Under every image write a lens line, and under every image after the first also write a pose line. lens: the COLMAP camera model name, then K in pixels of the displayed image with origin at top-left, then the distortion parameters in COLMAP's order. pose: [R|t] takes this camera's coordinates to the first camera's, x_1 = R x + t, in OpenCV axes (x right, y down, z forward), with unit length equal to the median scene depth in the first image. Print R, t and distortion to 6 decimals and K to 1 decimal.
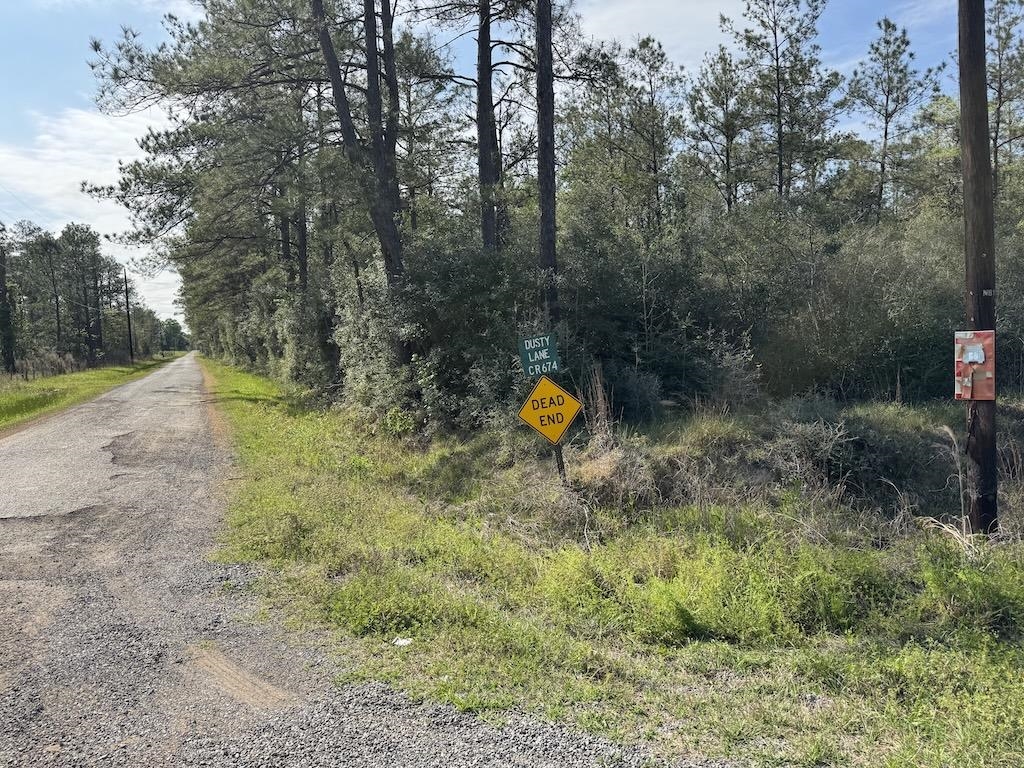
lens RADIAL K [[709.5, 0, 513.5], [0, 709.5, 390.8], [0, 0, 1]] dist [0.132185, -0.214884]
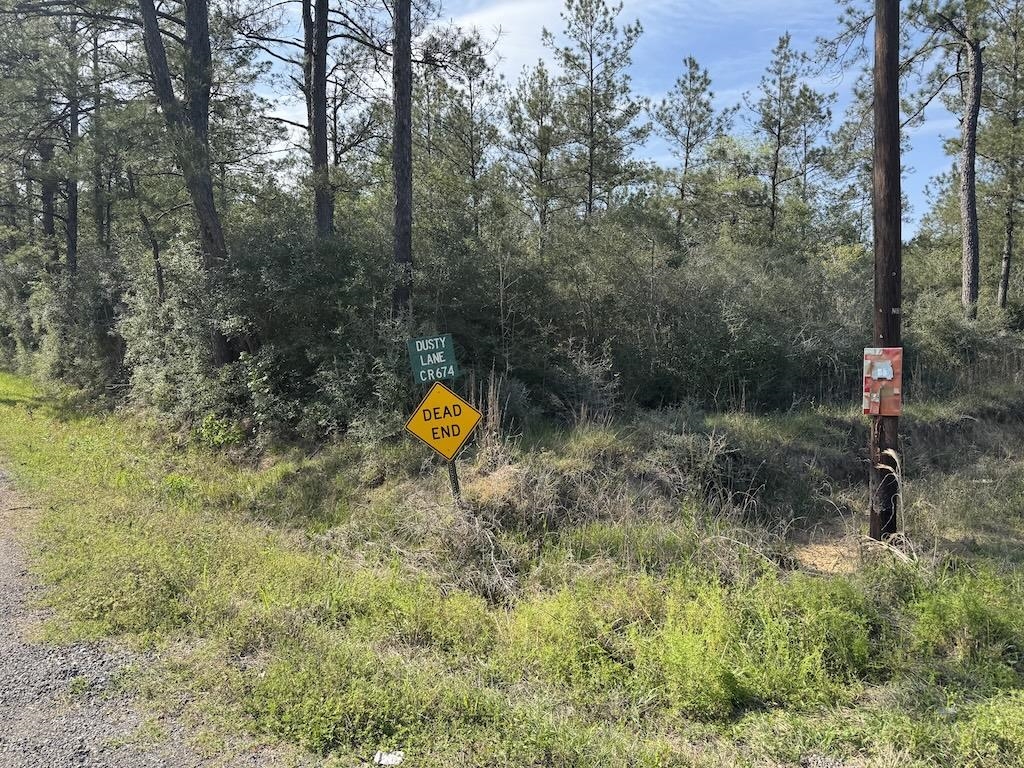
lens RADIAL K [[712.5, 0, 514.5], [0, 712.5, 391.5], [0, 0, 1]] dist [0.091583, -0.132347]
pose [[0.958877, 0.016437, 0.283346, -0.070430], [-0.015053, 0.999862, -0.007062, -0.002995], [-0.283423, 0.002507, 0.958992, 0.080491]]
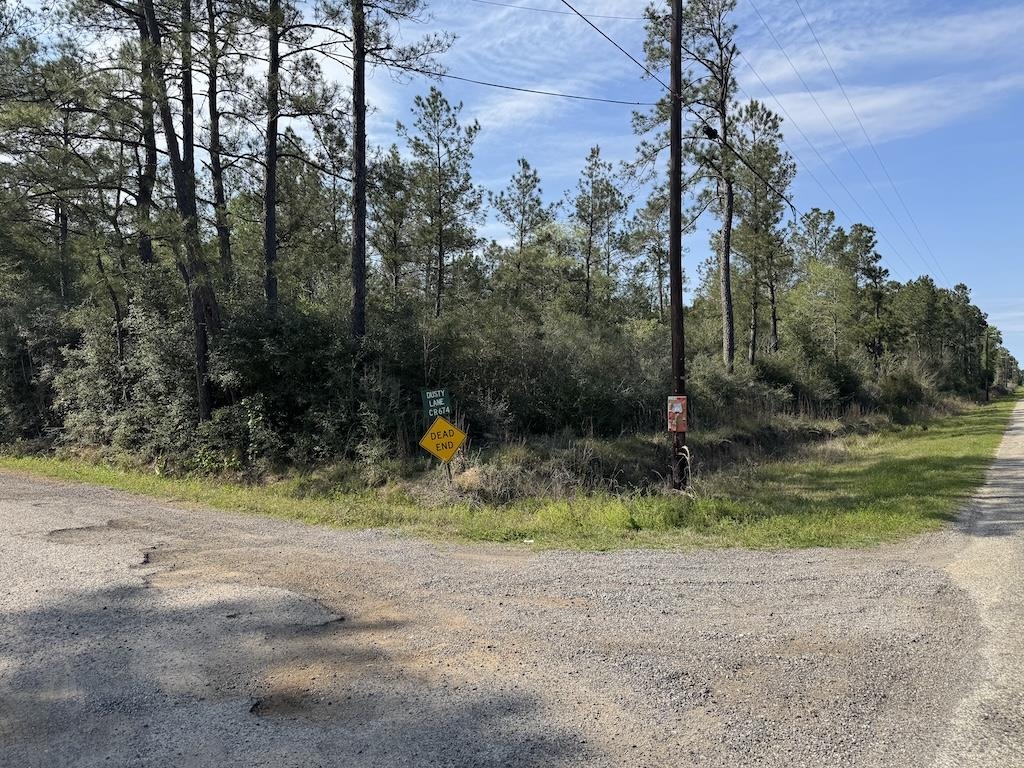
lens RADIAL K [[712.5, 0, 514.5], [0, 712.5, 391.5], [0, 0, 1]] dist [0.091583, -0.132347]
pose [[0.854901, 0.033943, 0.517680, -0.361894], [0.003552, 0.997451, -0.071265, 0.020190], [-0.518779, 0.062763, 0.852601, -0.210412]]
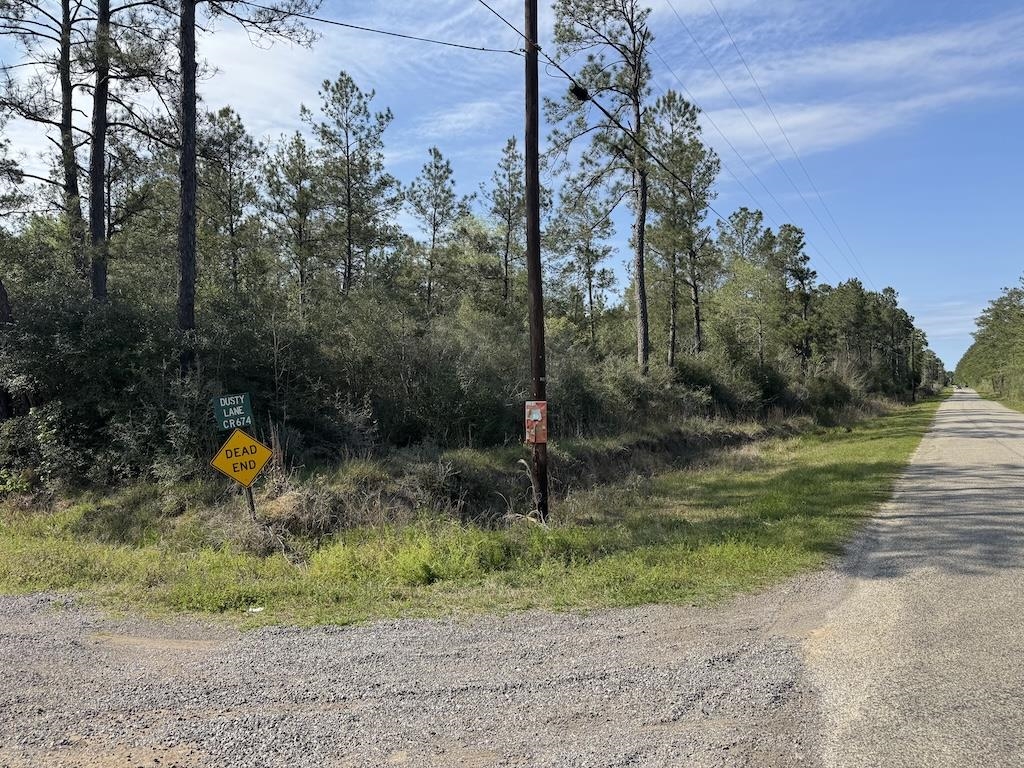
lens RADIAL K [[709.5, 0, 513.5], [0, 709.5, 390.8], [0, 0, 1]] dist [0.132185, -0.214884]
pose [[0.816209, 0.032048, 0.576868, -0.168404], [0.014316, 0.997032, -0.075646, 0.007818], [-0.577580, 0.070001, 0.813327, -0.147093]]
